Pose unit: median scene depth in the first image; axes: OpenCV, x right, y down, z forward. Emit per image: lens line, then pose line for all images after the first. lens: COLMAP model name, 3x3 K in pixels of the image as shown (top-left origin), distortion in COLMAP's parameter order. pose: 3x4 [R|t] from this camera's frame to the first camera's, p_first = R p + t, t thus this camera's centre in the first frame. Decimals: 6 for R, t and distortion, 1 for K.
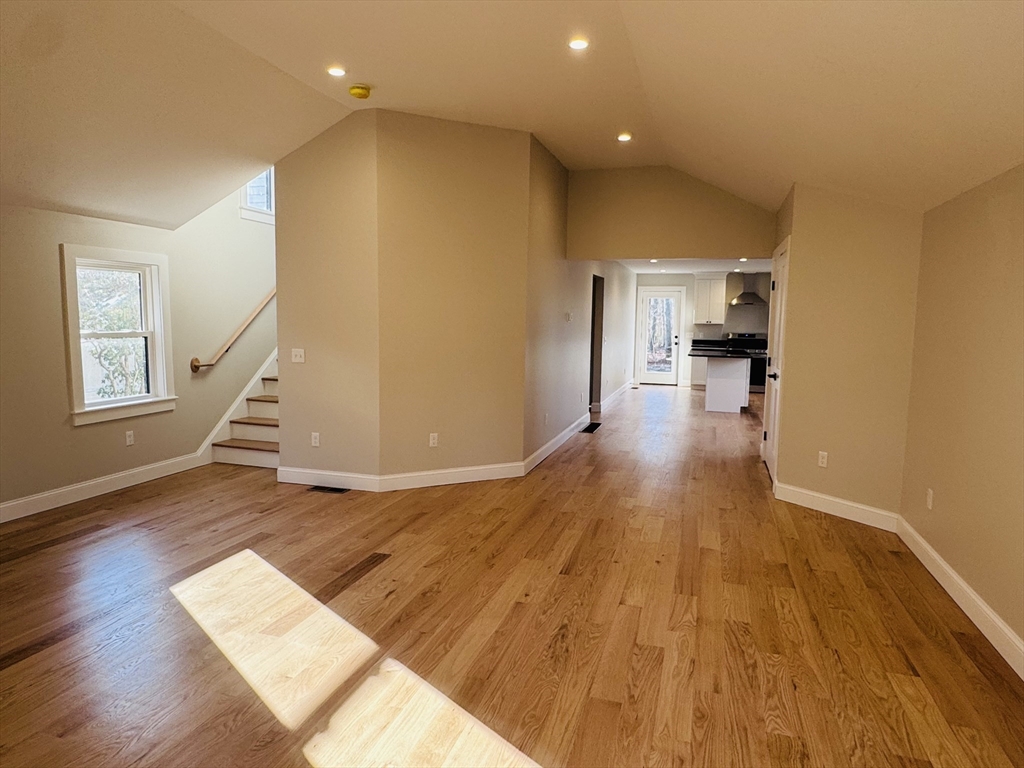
lens RADIAL K [[647.5, 0, 507.2], [0, 647.5, 381.9], [0, 0, 1]] dist [-0.006232, 0.005659]
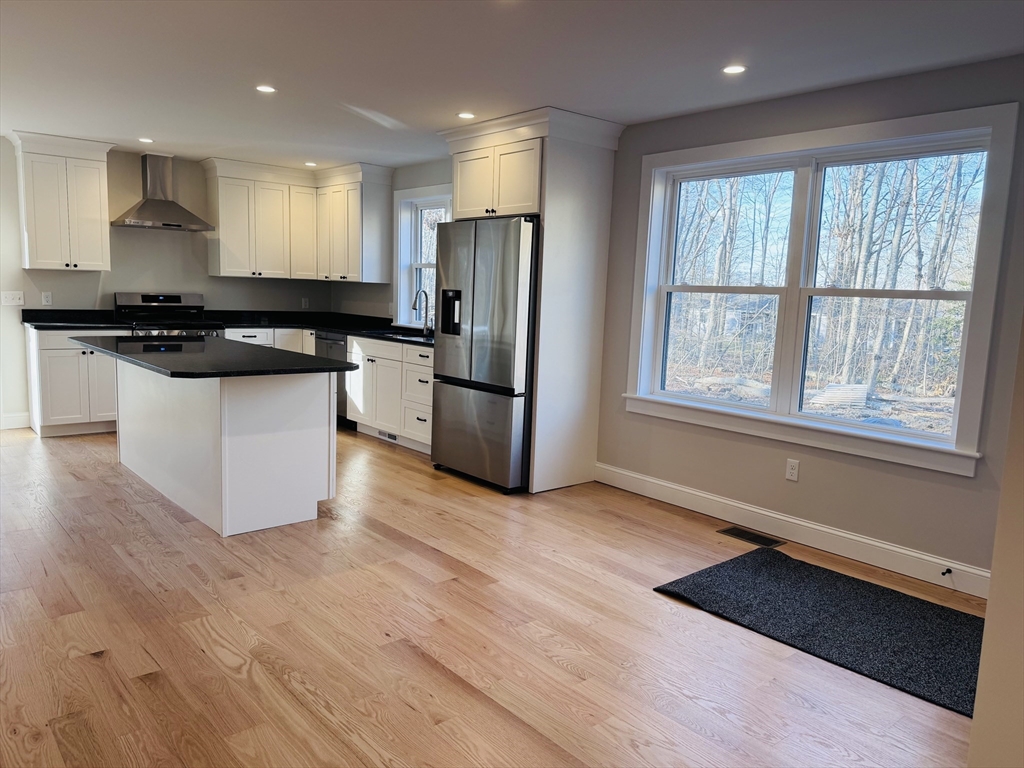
lens RADIAL K [[746.7, 0, 521.3], [0, 746.7, 389.1], [0, 0, 1]] dist [0.055124, -0.075360]
pose [[0.525279, -0.109138, 0.843902, 0.168516], [0.056612, 0.994026, 0.093315, -0.133090], [-0.849045, -0.001242, 0.528319, 1.561813]]
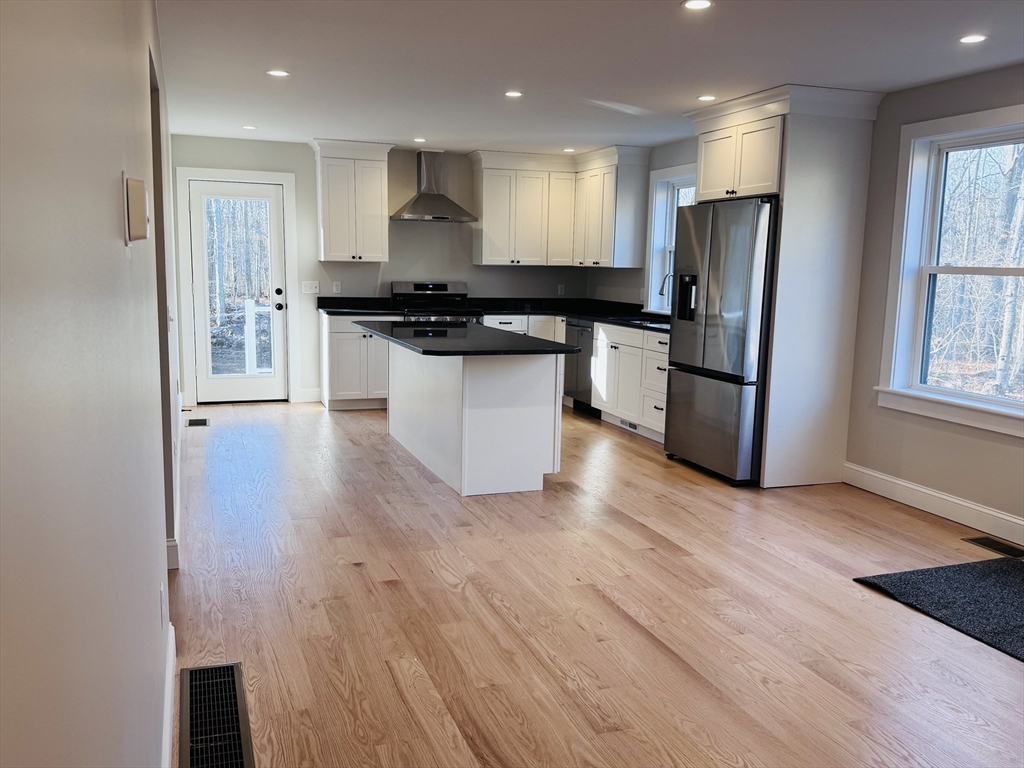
lens RADIAL K [[882.9, 0, 514.3], [0, 882.9, 393.9], [0, 0, 1]] dist [0.103421, -0.054975]
pose [[0.795398, -0.087822, 0.599691, 0.069032], [0.051440, 0.995658, 0.077583, -0.122907], [-0.603901, -0.030861, 0.796462, 1.342503]]
